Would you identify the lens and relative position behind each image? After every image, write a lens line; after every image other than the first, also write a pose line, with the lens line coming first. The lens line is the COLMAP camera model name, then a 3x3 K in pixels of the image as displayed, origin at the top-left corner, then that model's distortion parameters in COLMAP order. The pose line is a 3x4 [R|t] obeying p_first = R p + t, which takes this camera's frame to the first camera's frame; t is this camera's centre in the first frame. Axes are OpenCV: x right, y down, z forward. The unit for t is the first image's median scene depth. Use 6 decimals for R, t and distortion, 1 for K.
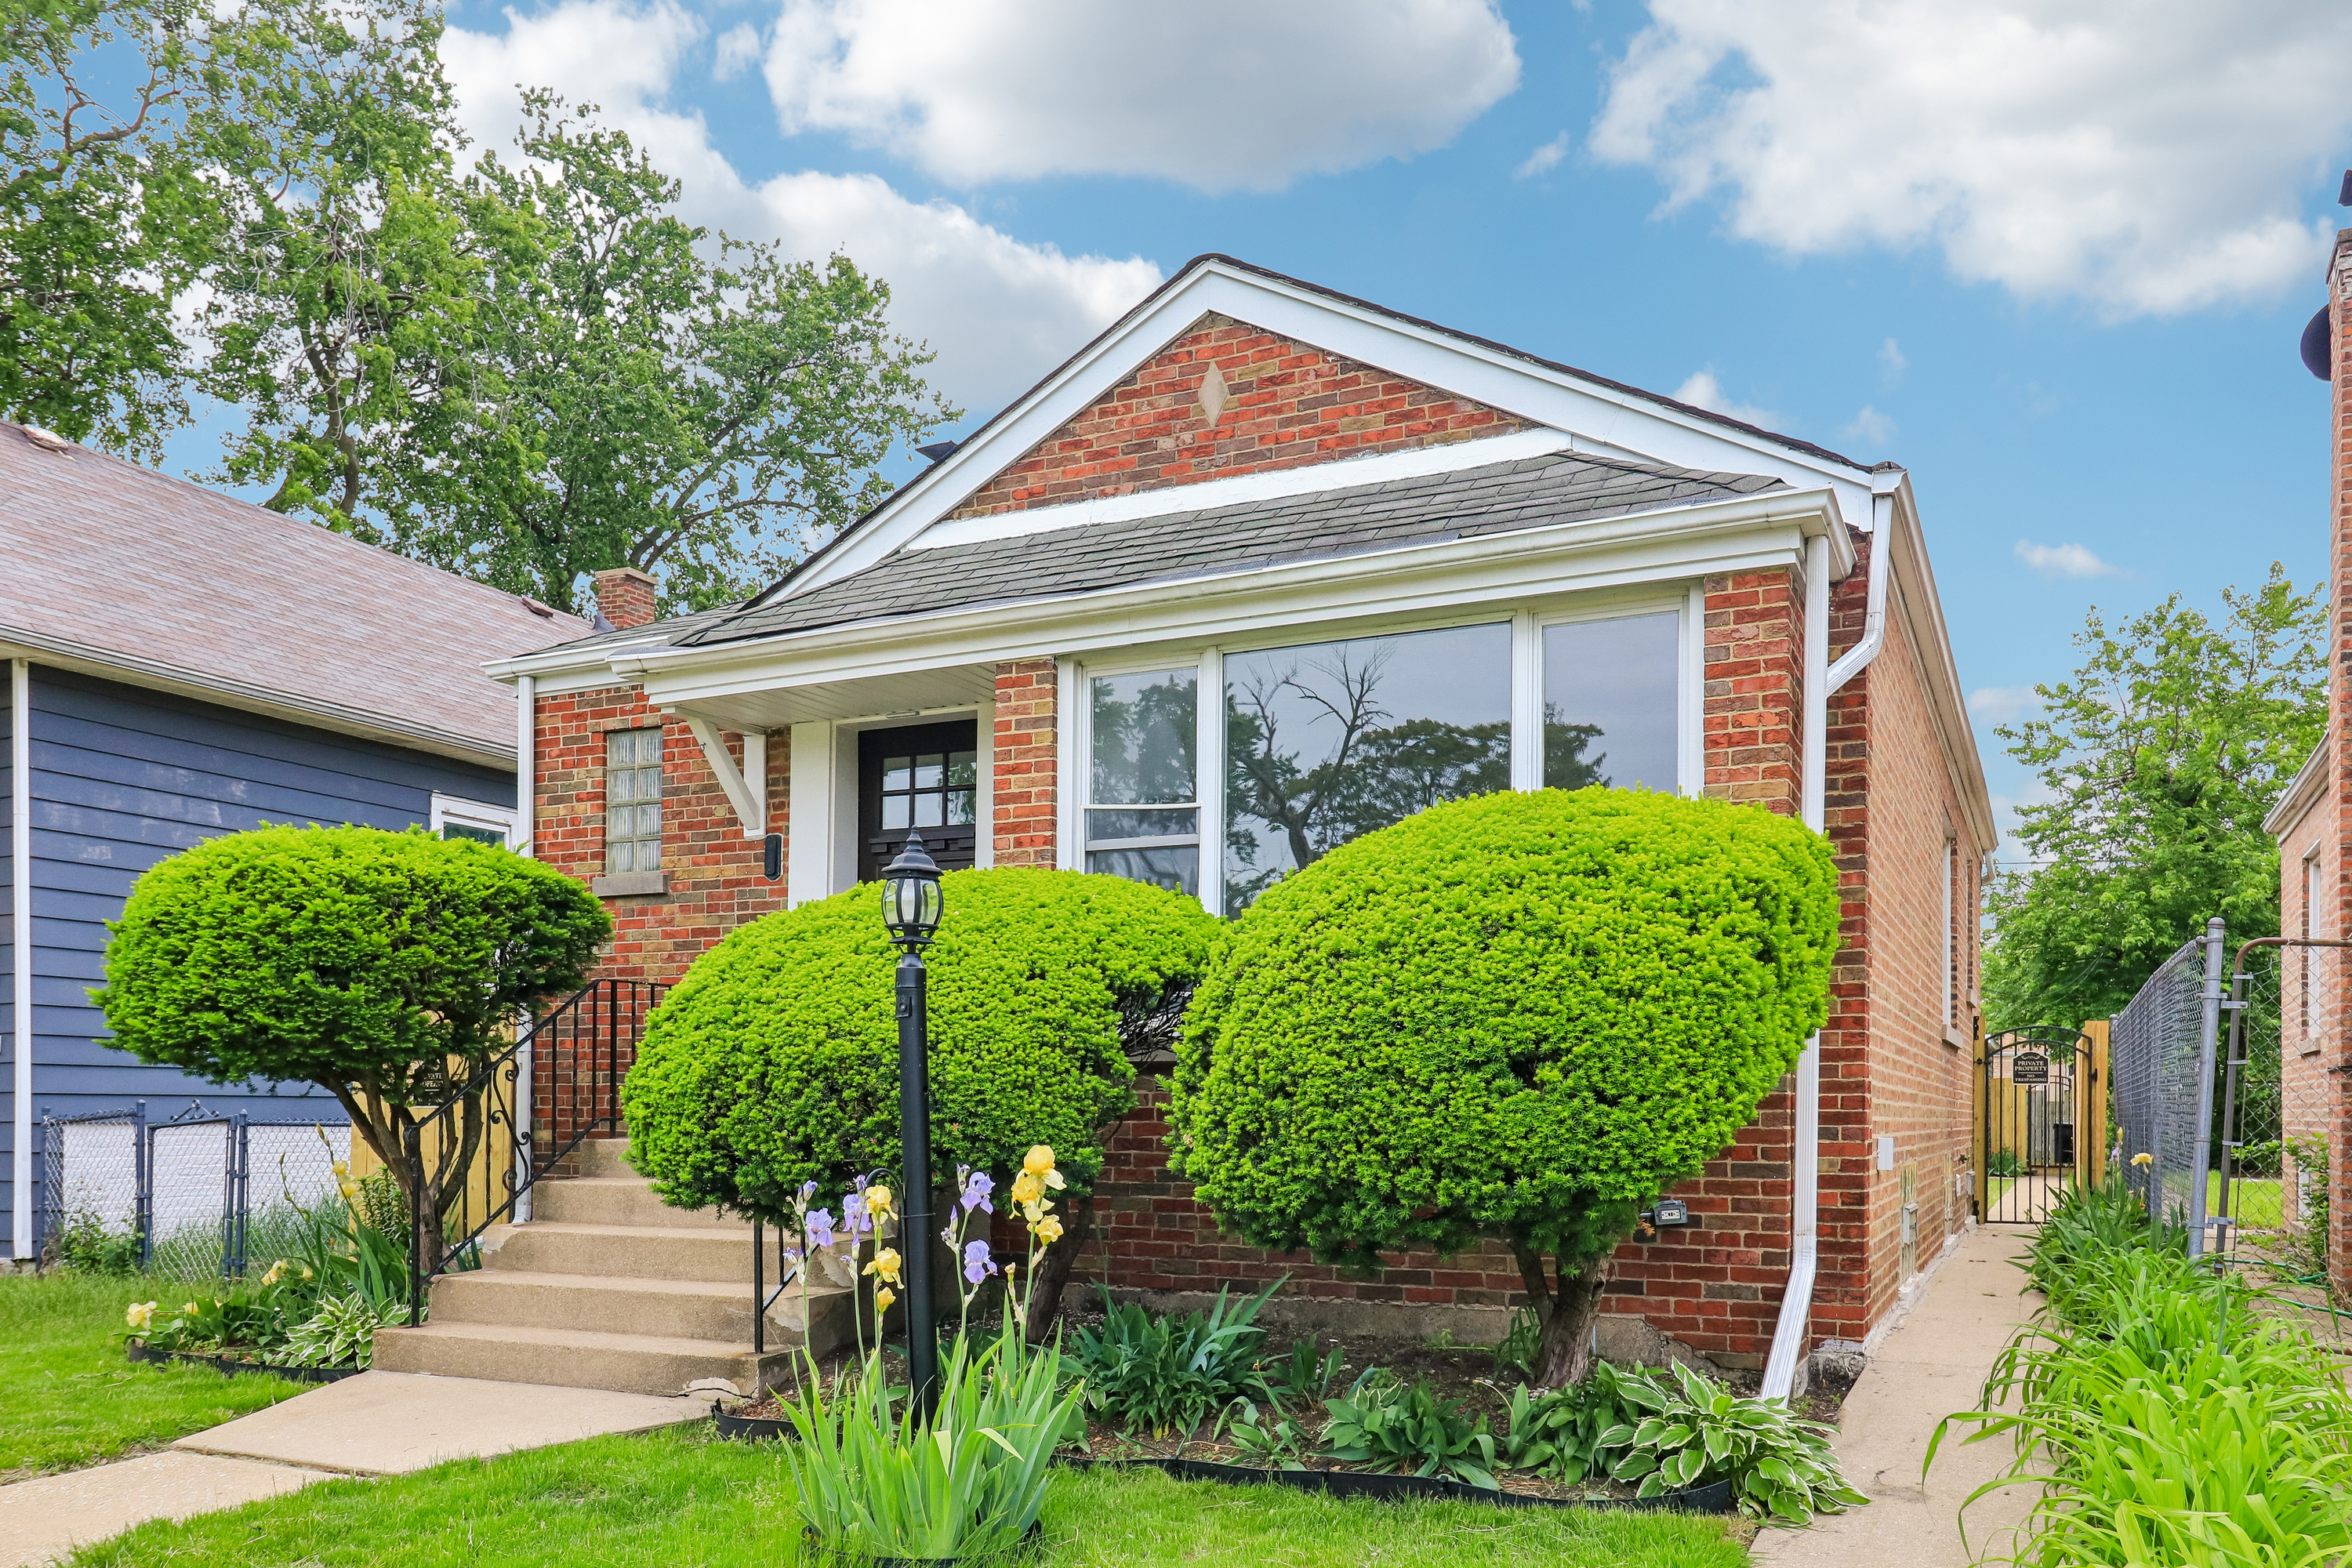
lens RADIAL K [[1813.3, 0, 1181.1], [0, 1813.3, 956.9], [0, 0, 1]] dist [0.000261, -0.000181]
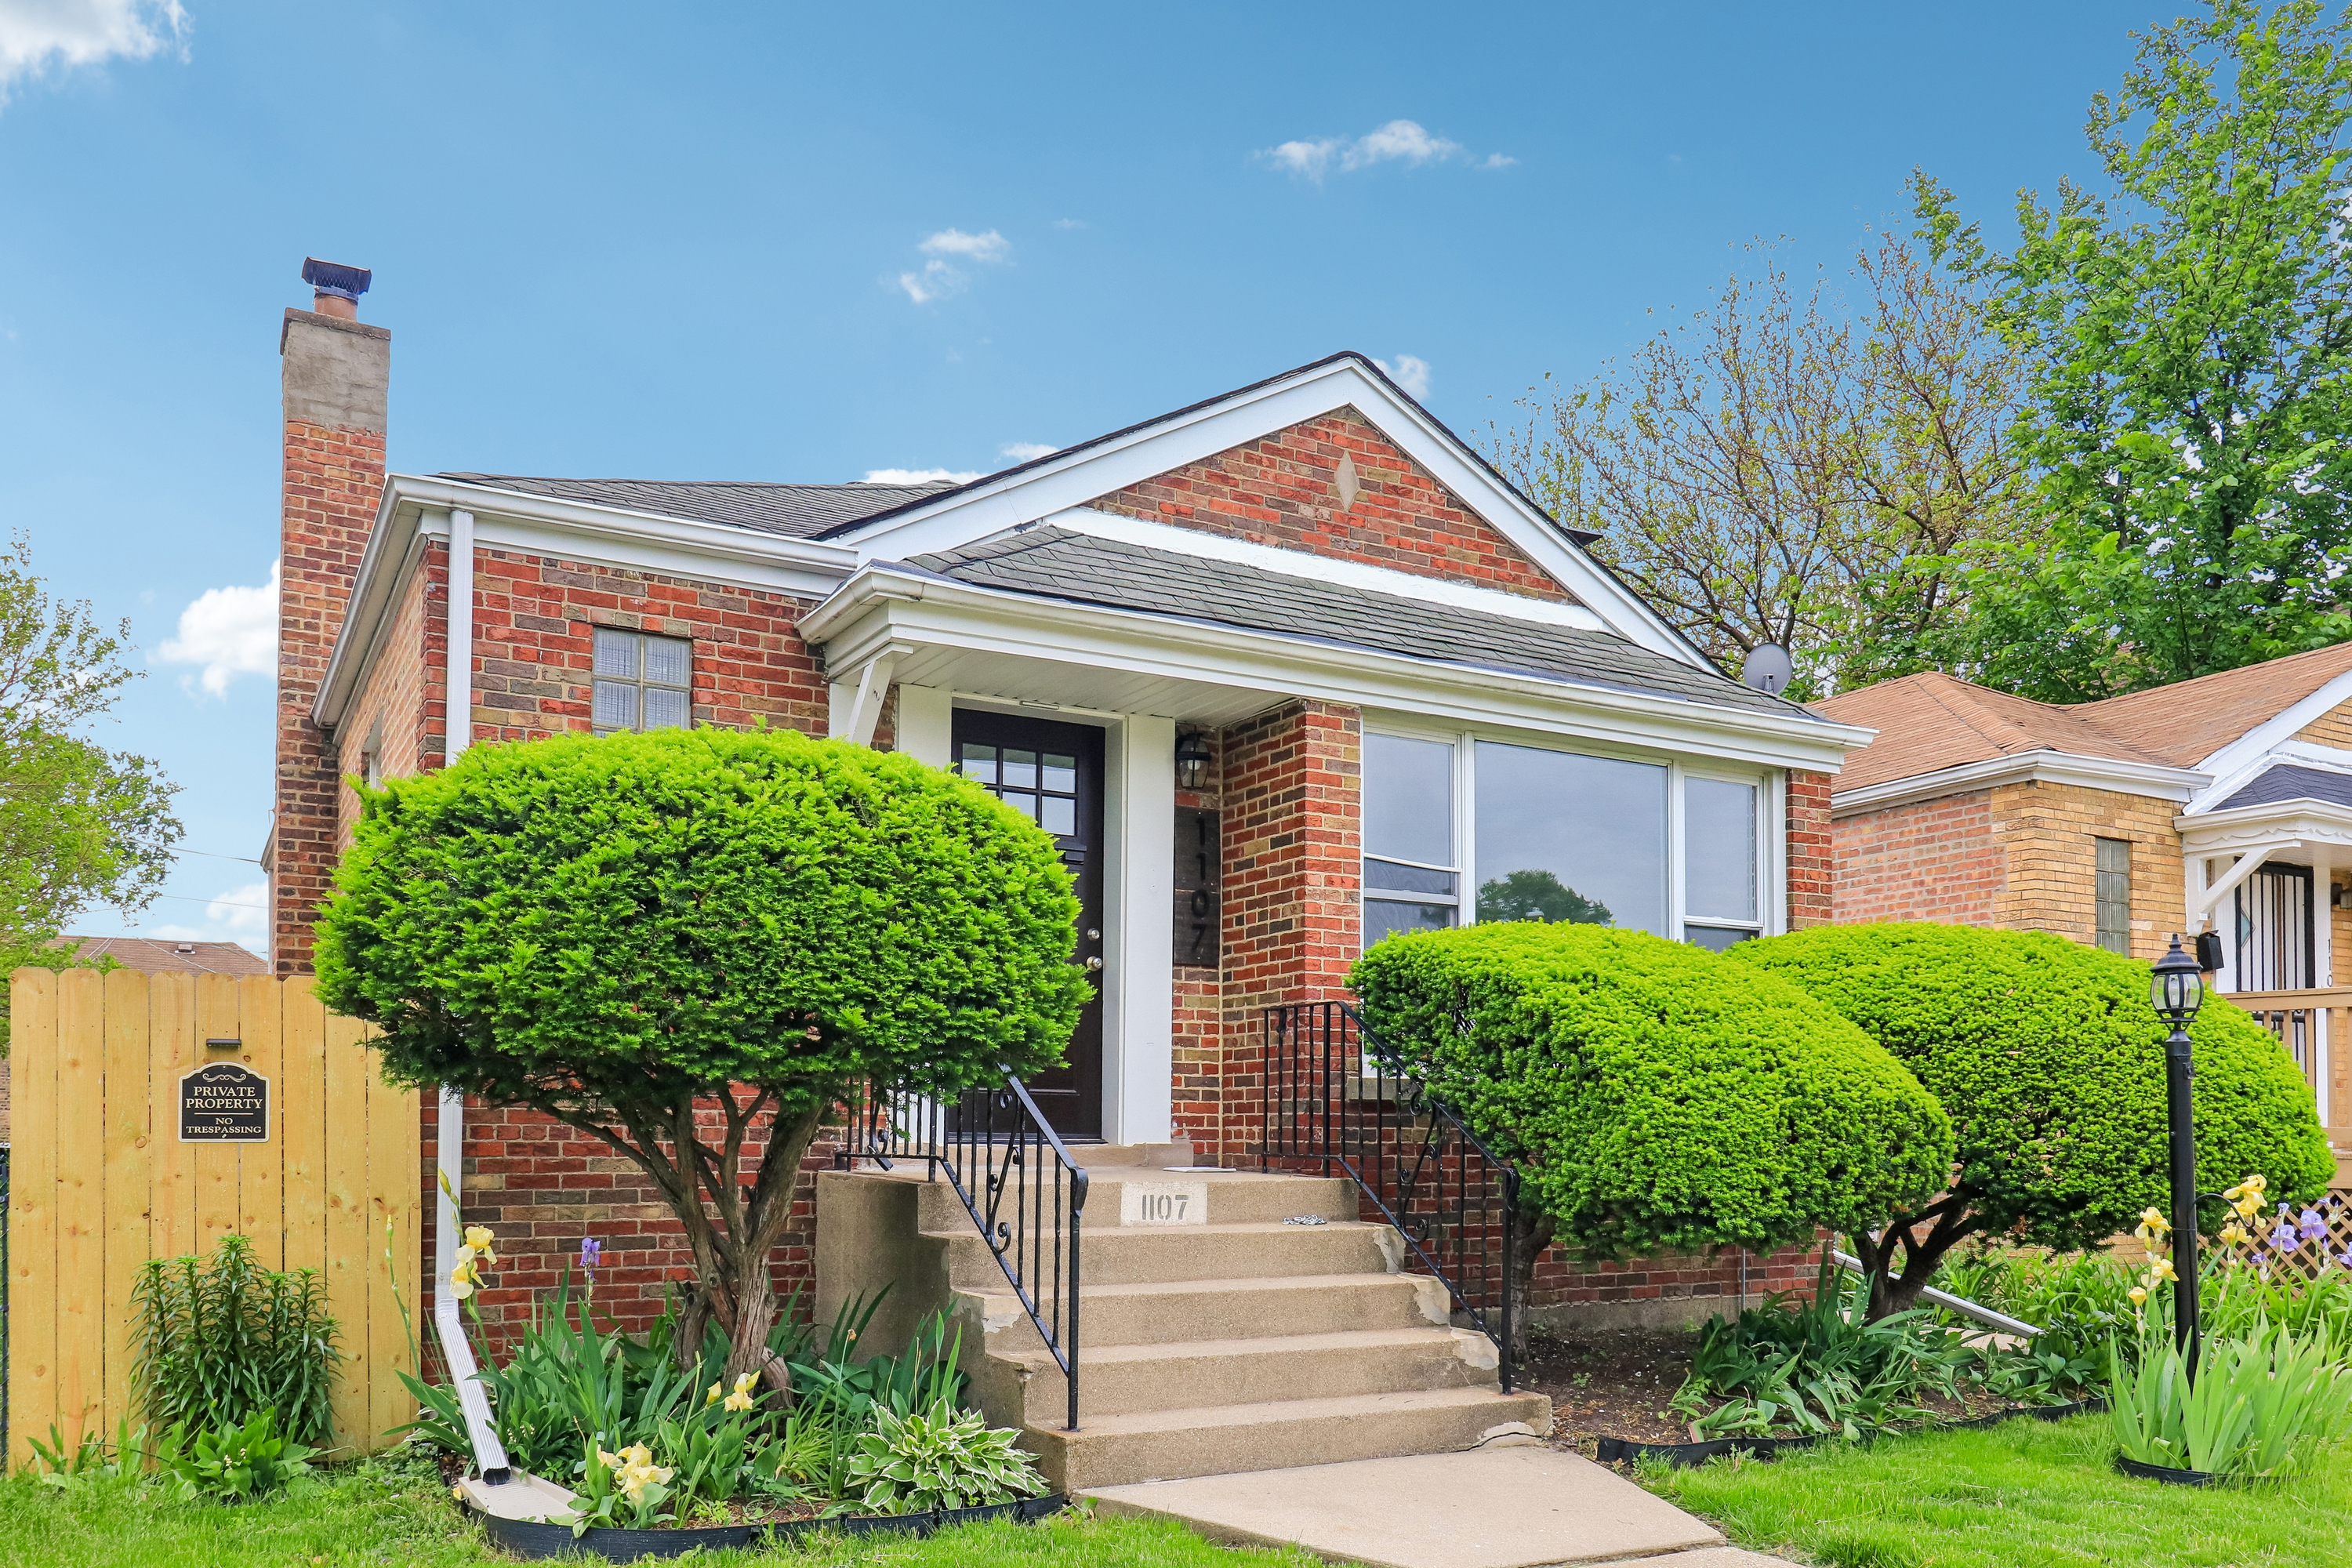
lens RADIAL K [[1813.3, 0, 1181.1], [0, 1813.3, 956.9], [0, 0, 1]] dist [0.000261, -0.000181]
pose [[0.575721, 0.084831, 0.813234, -0.875961], [-0.071323, 0.996022, -0.053406, 0.035727], [-0.814530, -0.027255, 0.579481, 0.438415]]
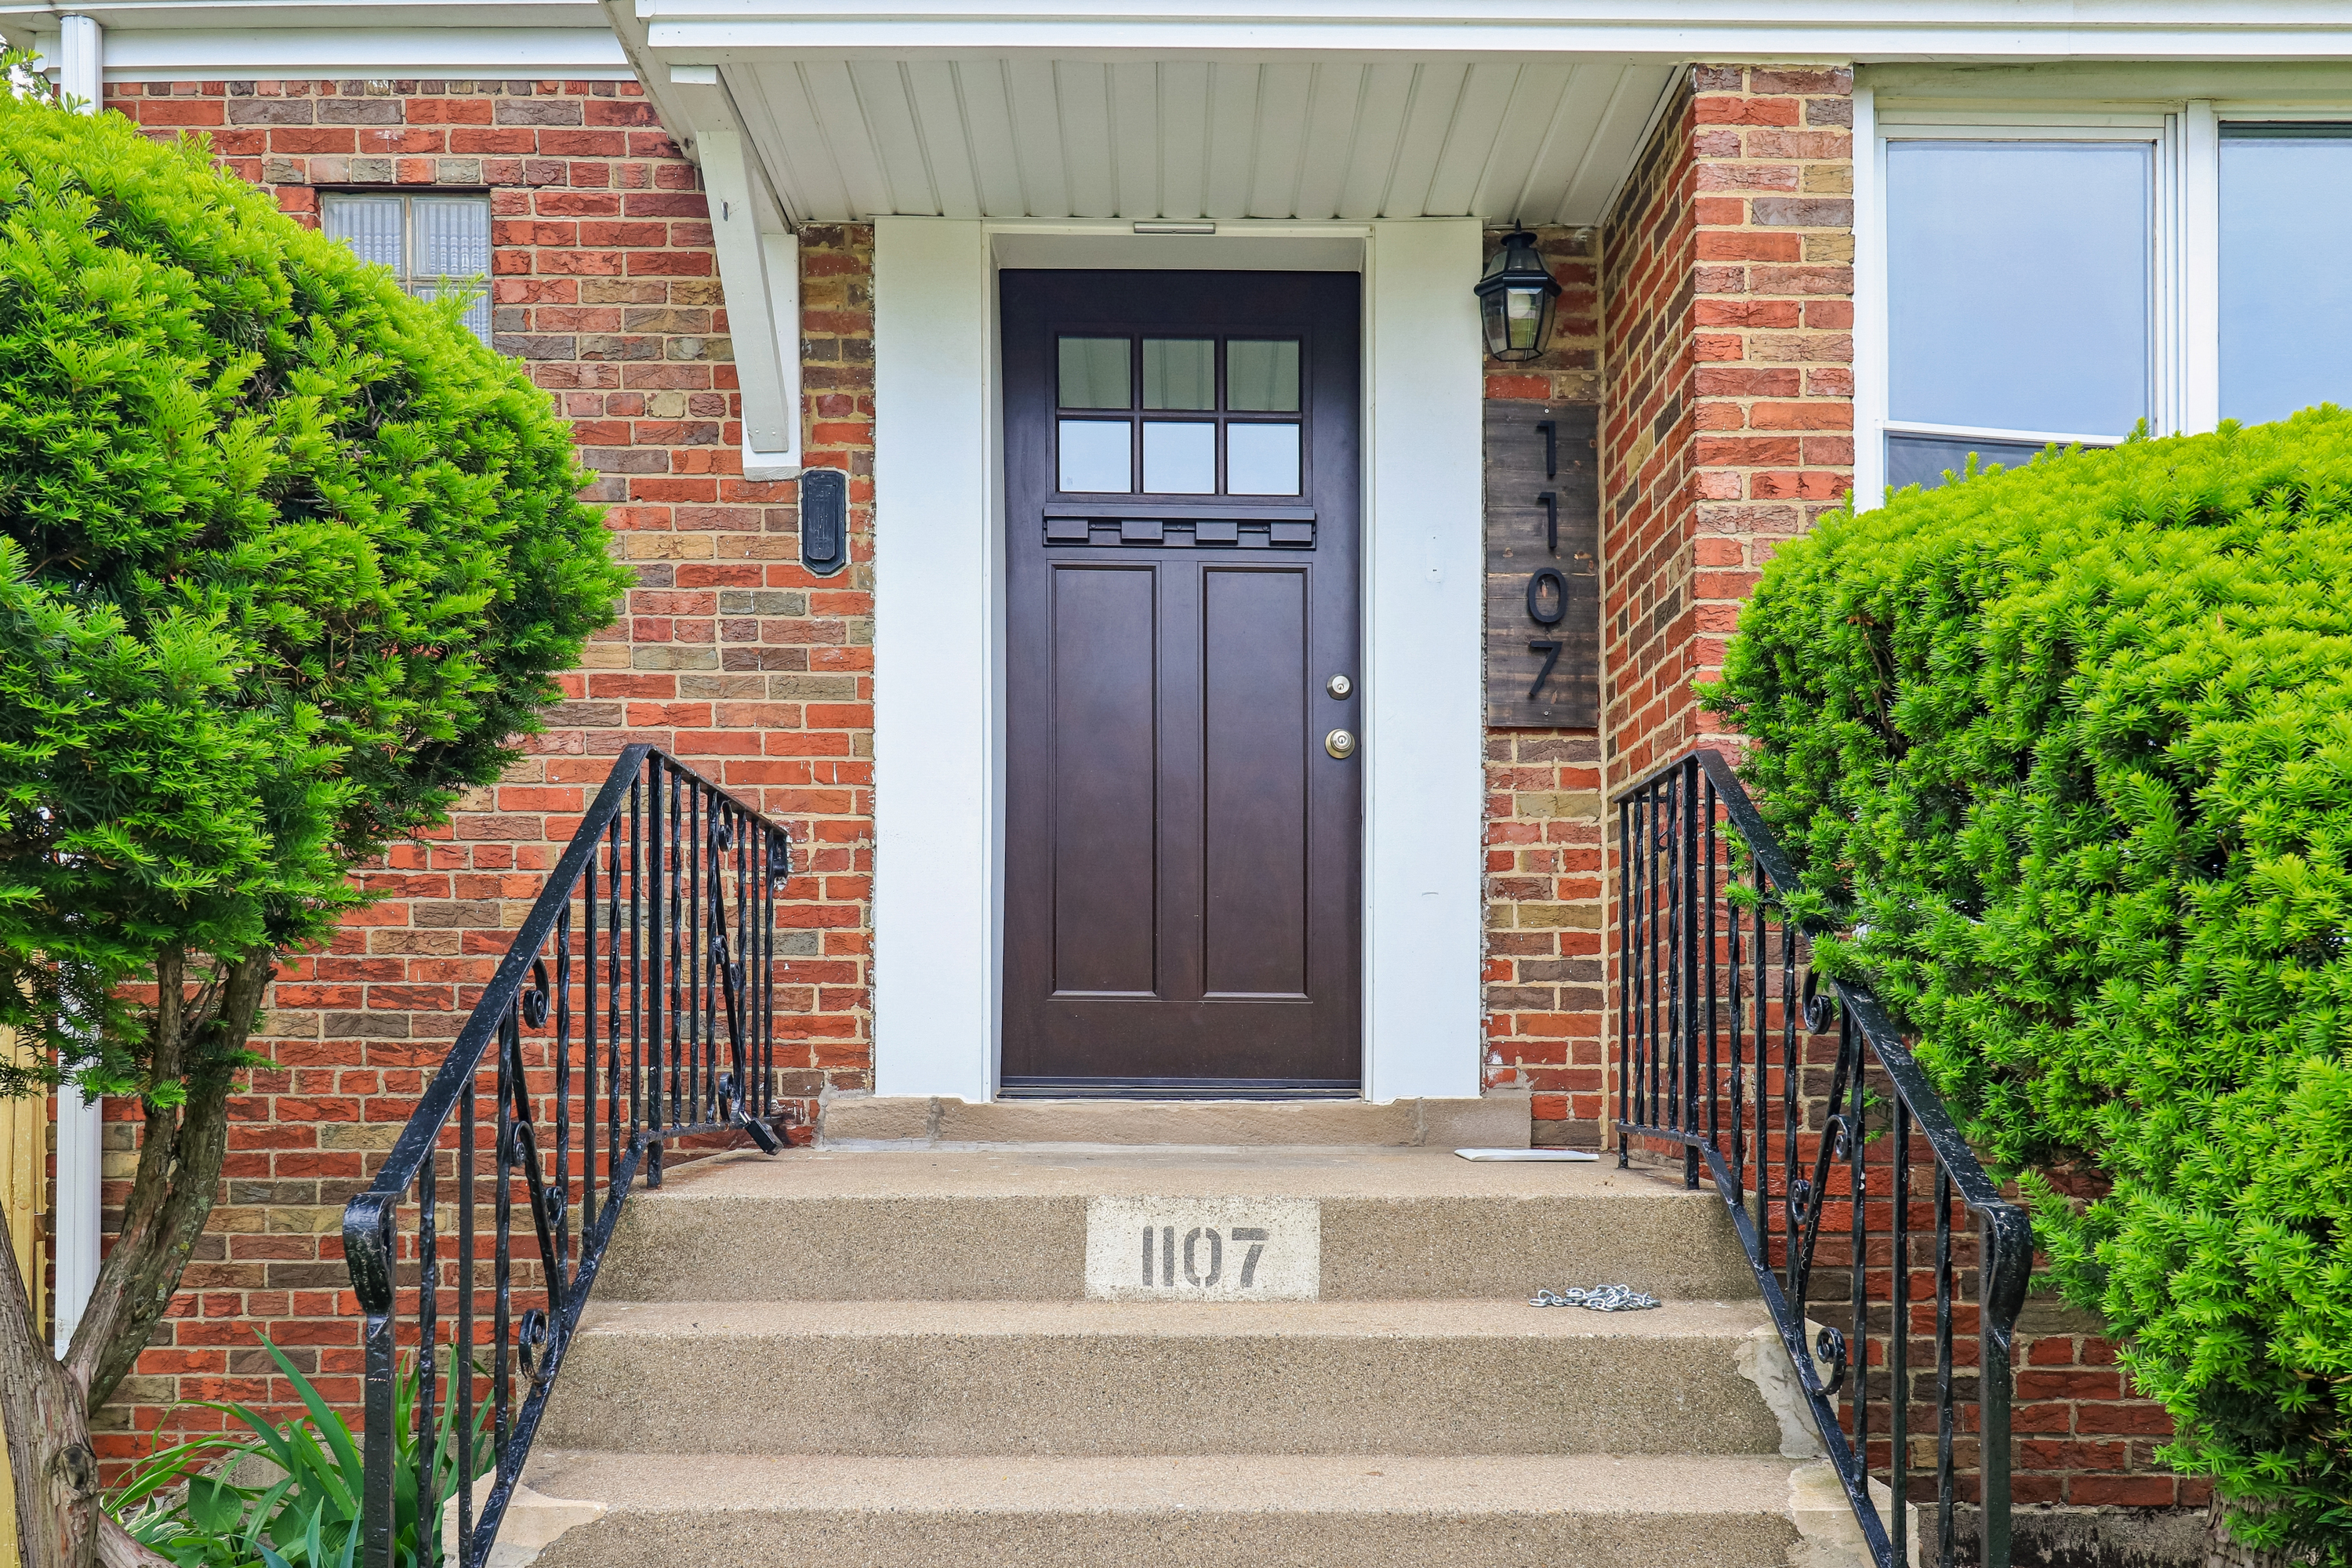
lens RADIAL K [[1884.0, 0, 1172.7], [0, 1884.0, 1000.2], [0, 0, 1]] dist [0.004691, 0.004035]
pose [[0.901024, 0.019002, 0.433352, -0.372651], [-0.038102, 0.998646, 0.035432, 0.043909], [-0.432092, -0.048436, 0.900528, 0.596631]]
